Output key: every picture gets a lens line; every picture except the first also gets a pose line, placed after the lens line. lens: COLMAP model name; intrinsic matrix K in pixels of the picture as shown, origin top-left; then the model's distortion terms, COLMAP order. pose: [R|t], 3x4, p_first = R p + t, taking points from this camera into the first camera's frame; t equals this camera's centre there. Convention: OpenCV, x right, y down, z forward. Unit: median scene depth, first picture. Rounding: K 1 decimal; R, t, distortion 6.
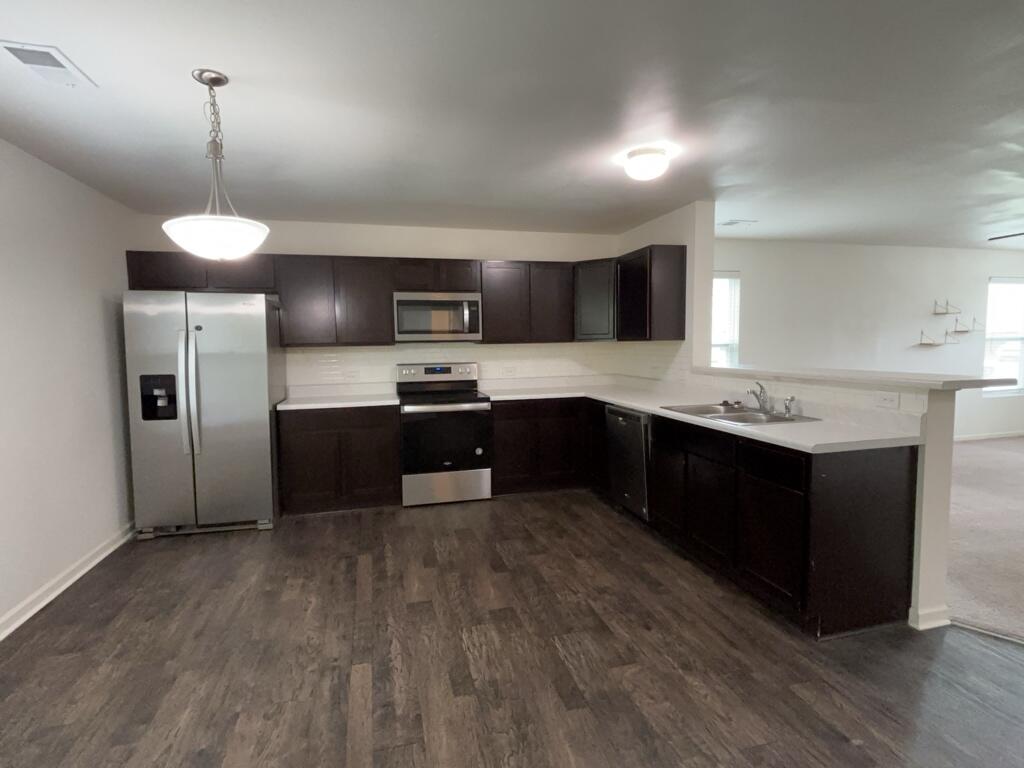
lens RADIAL K [[518.0, 0, 512.0], [0, 518.0, 384.0], [0, 0, 1]] dist [-0.003335, -0.000919]
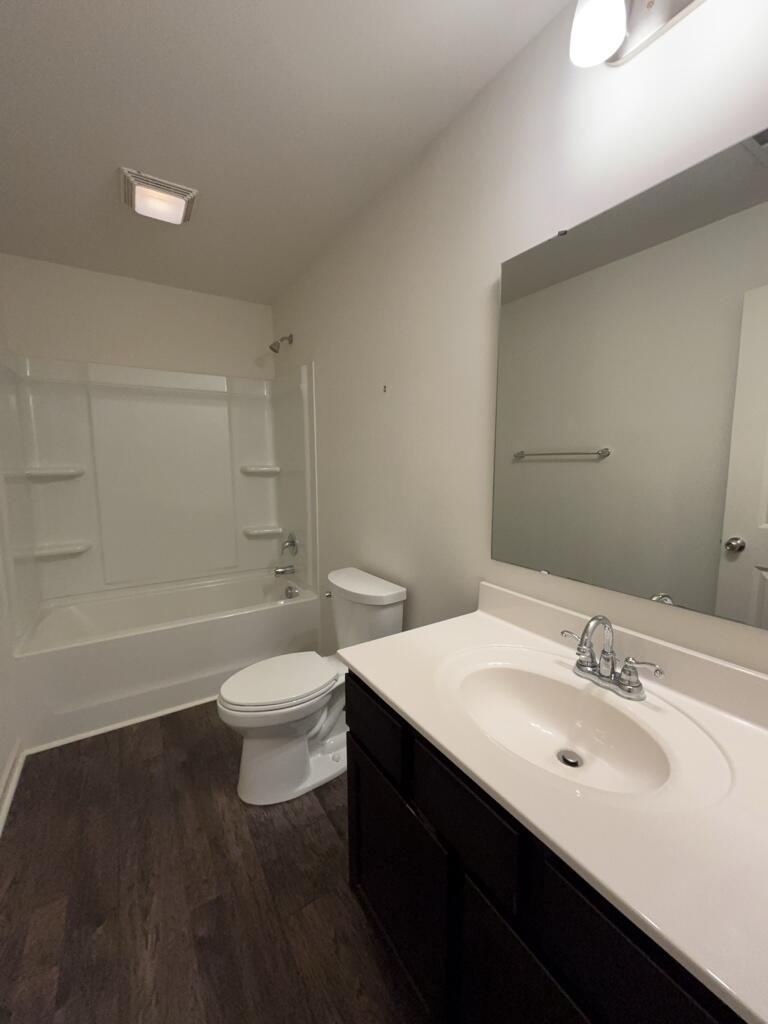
lens RADIAL K [[410.0, 0, 384.0], [0, 410.0, 512.0], [0, 0, 1]] dist [0.002365, 0.000449]
pose [[-0.951361, 0.054001, -0.303308, -0.828371], [-0.005876, 0.981159, 0.193115, -0.090511], [0.308021, 0.185504, -0.933119, 1.558034]]
